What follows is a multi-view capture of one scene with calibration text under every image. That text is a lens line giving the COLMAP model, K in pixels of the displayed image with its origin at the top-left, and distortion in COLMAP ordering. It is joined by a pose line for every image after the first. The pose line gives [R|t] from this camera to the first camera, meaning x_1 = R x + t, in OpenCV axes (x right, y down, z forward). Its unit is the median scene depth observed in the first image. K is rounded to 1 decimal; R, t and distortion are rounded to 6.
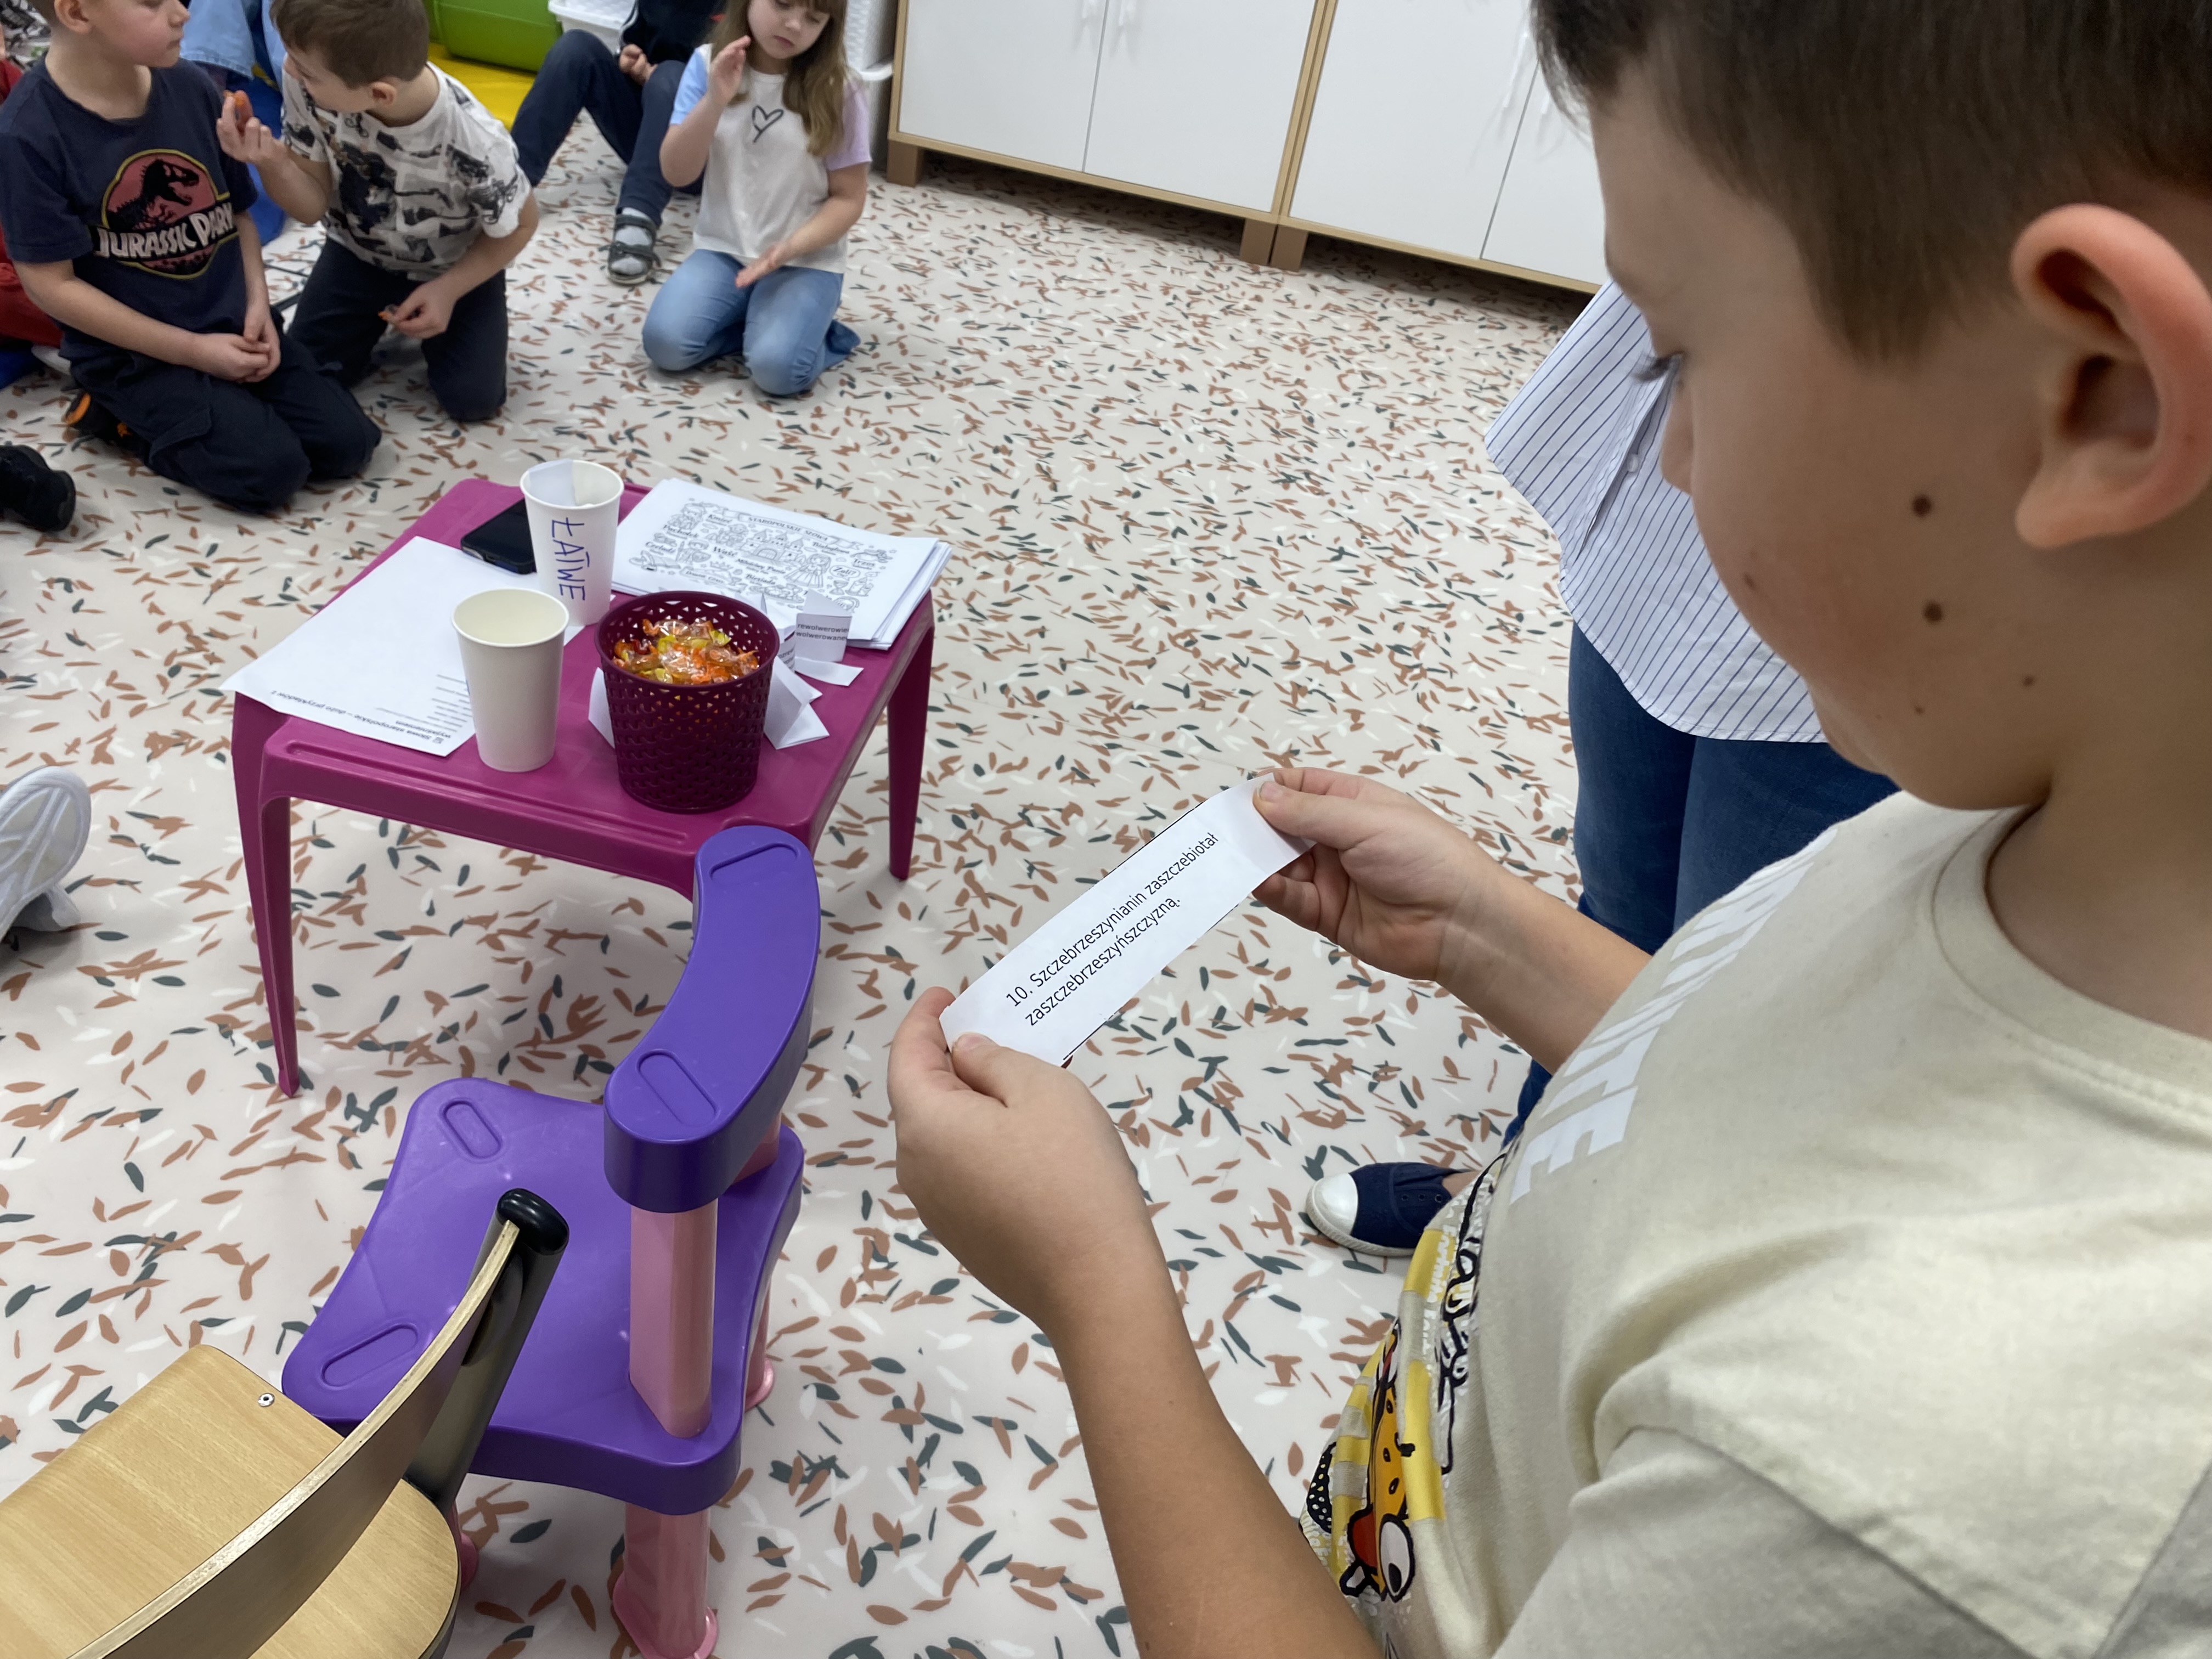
lens RADIAL K [[1680.9, 0, 1095.6], [0, 1680.9, 803.8], [0, 0, 1]] dist [0.024540, -0.029639]
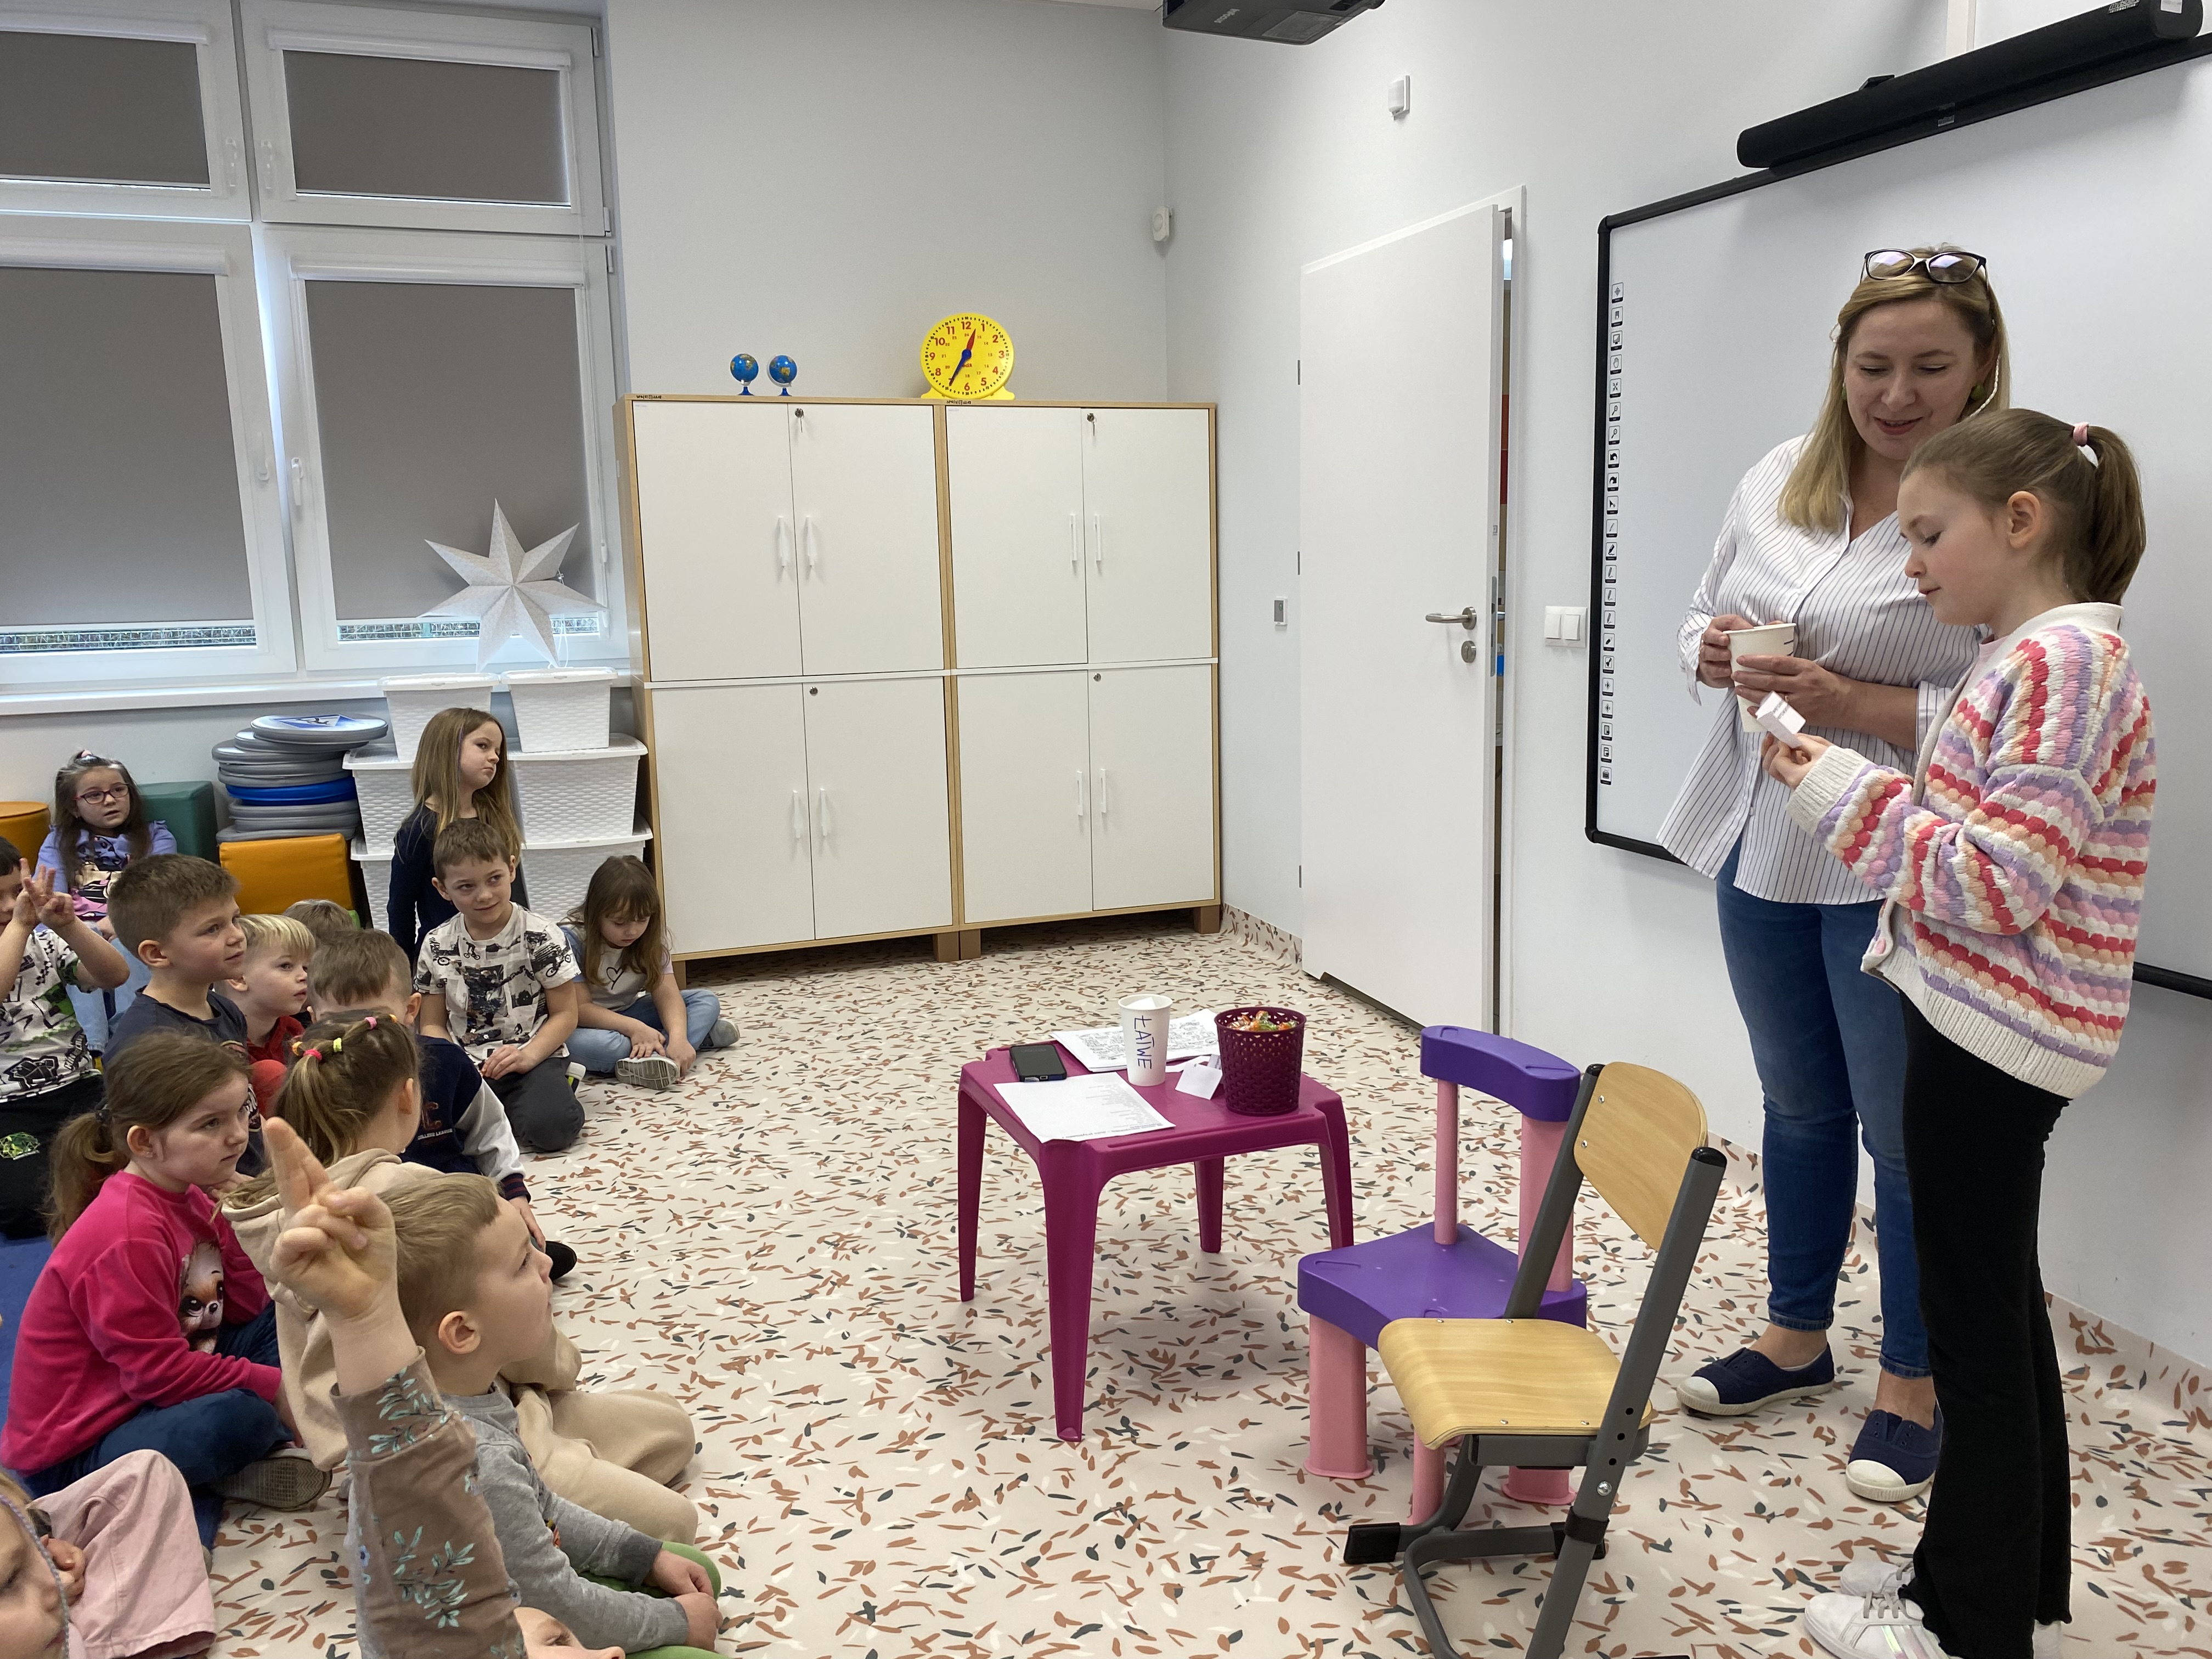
lens RADIAL K [[1680.9, 0, 1118.6], [0, 1680.9, 804.6], [0, 0, 1]] dist [0.024540, -0.029639]
pose [[0.829333, -0.241490, 0.503875, -0.837096], [0.443554, 0.832947, -0.330847, 0.166767], [-0.339805, 0.497878, 0.797904, -0.393316]]
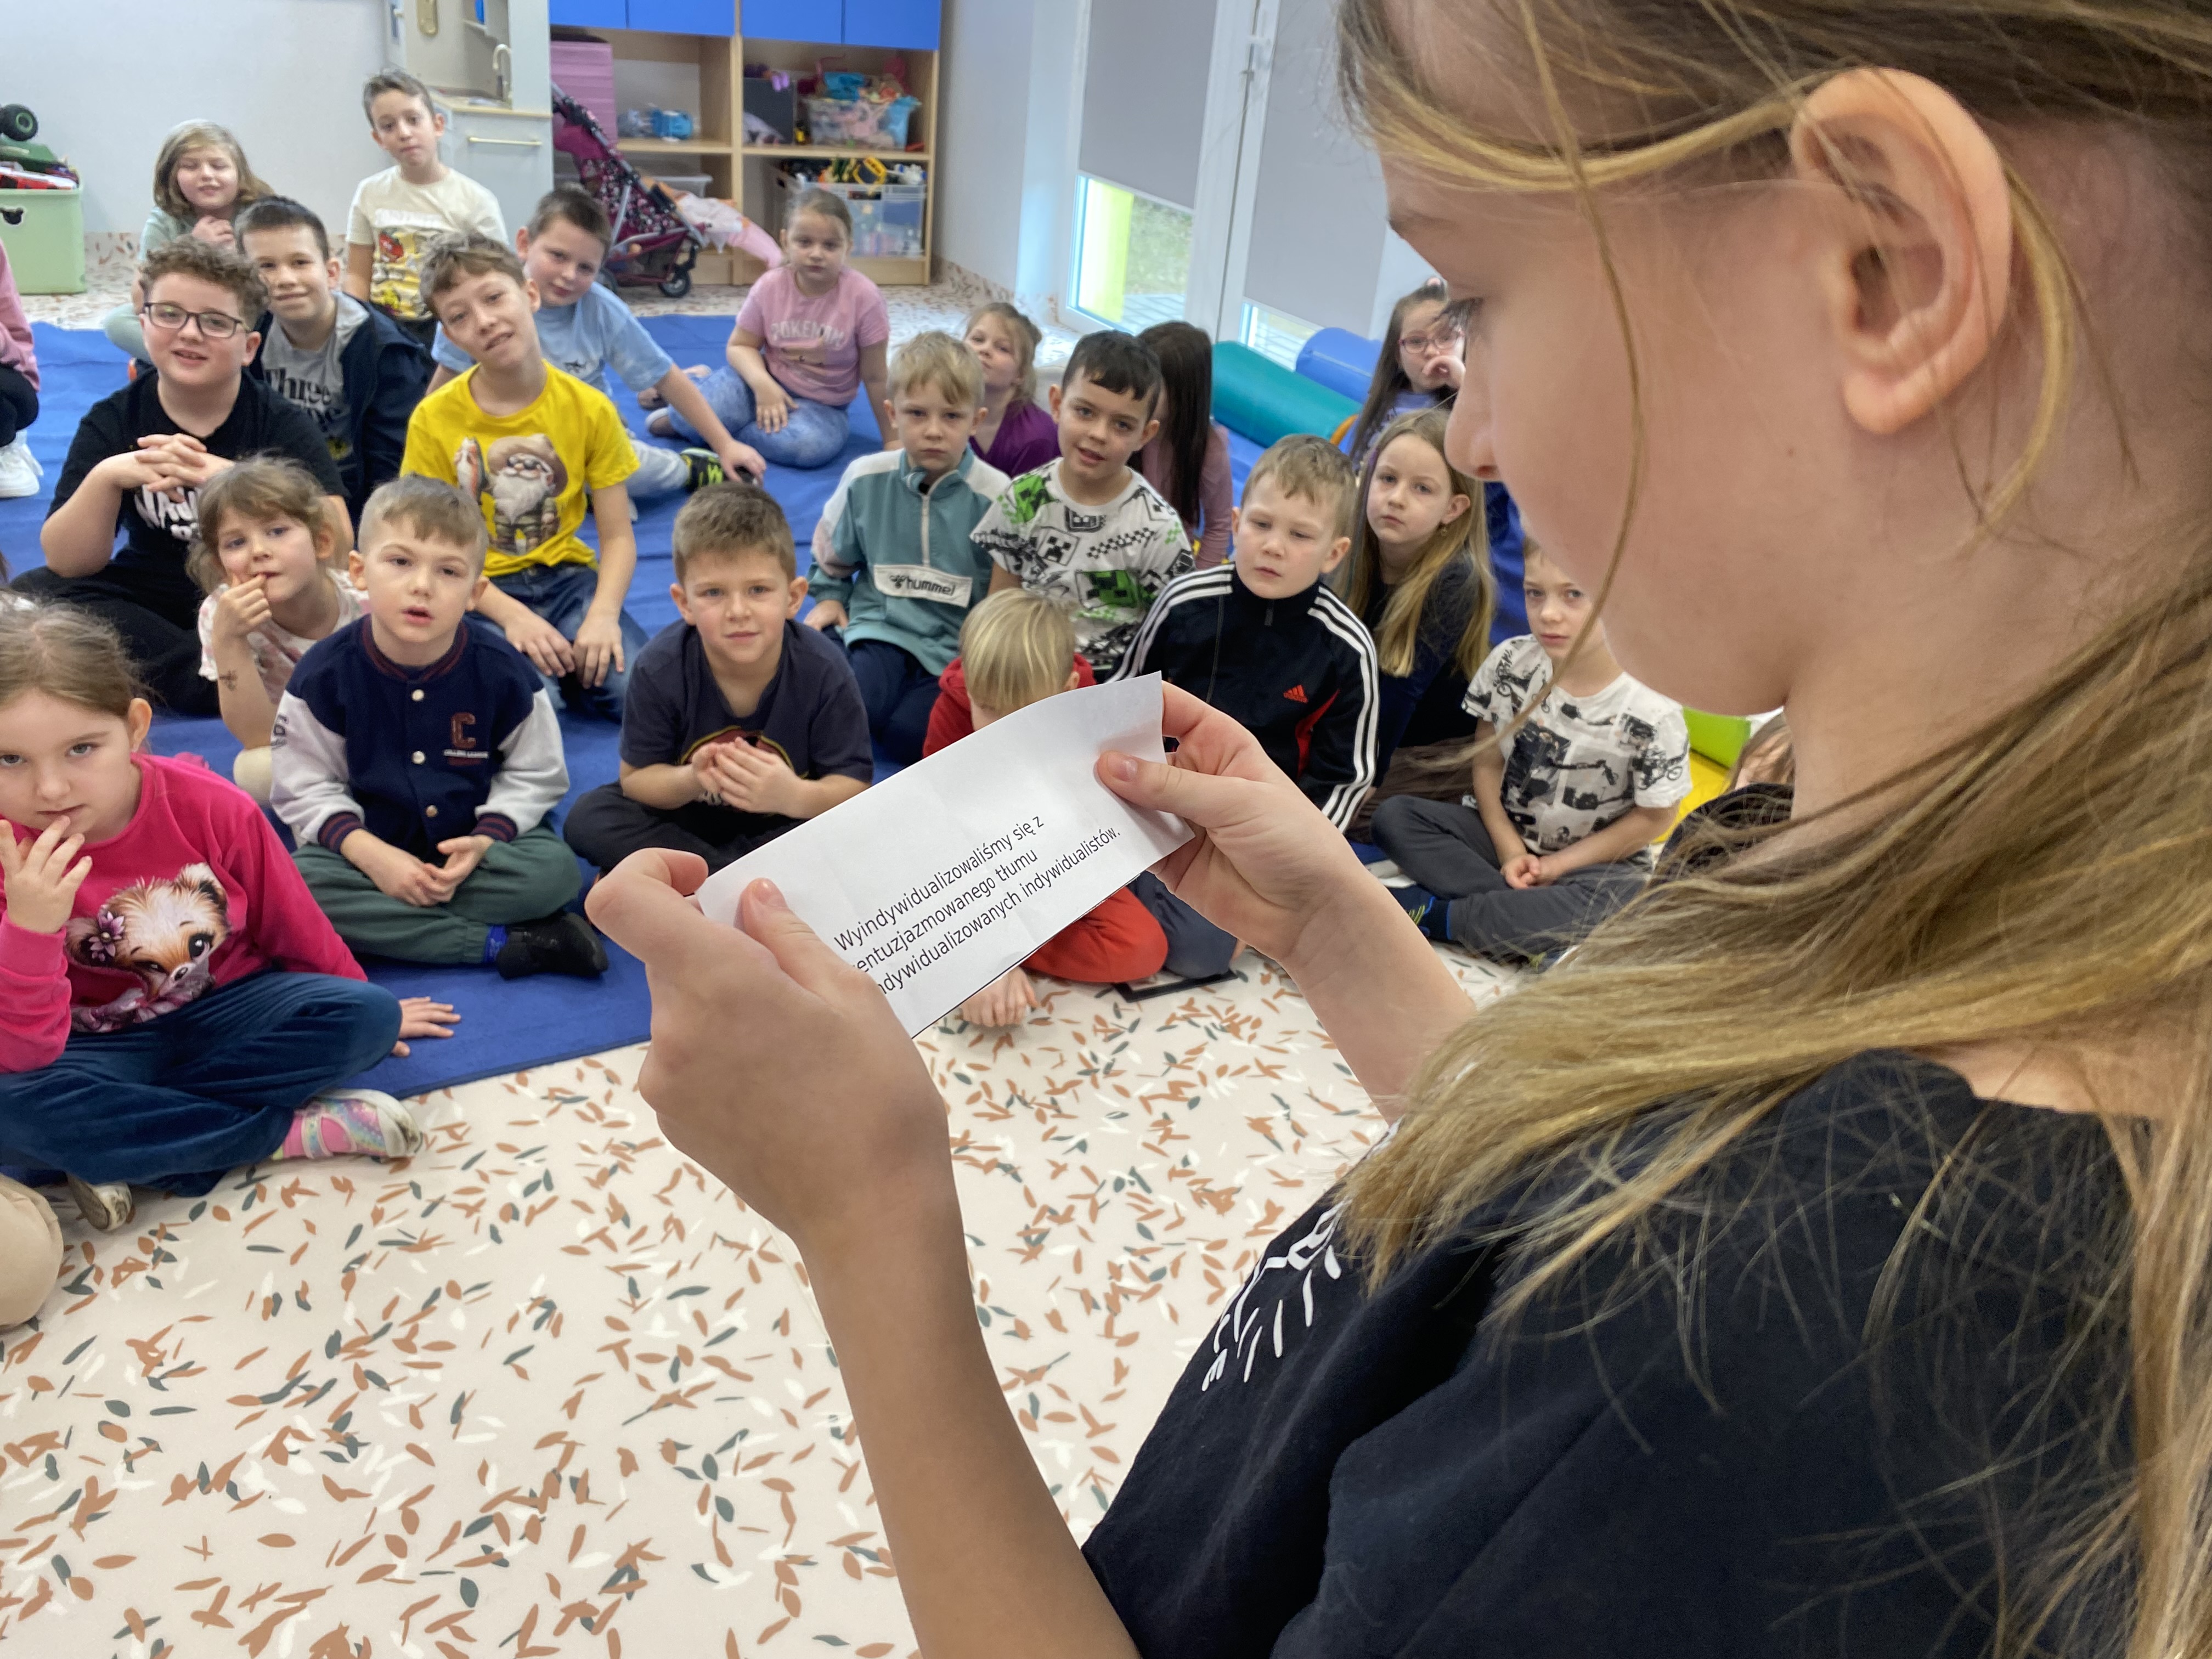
lens RADIAL K [[1680.9, 0, 1143.9], [0, 1680.9, 839.5], [0, 0, 1]] dist [0.024540, -0.029639]
pose [[0.684434, 0.278976, -0.673589, 0.049908], [-0.448044, 0.889794, -0.086737, -0.408032], [0.575158, 0.361164, 0.733999, 0.538439]]
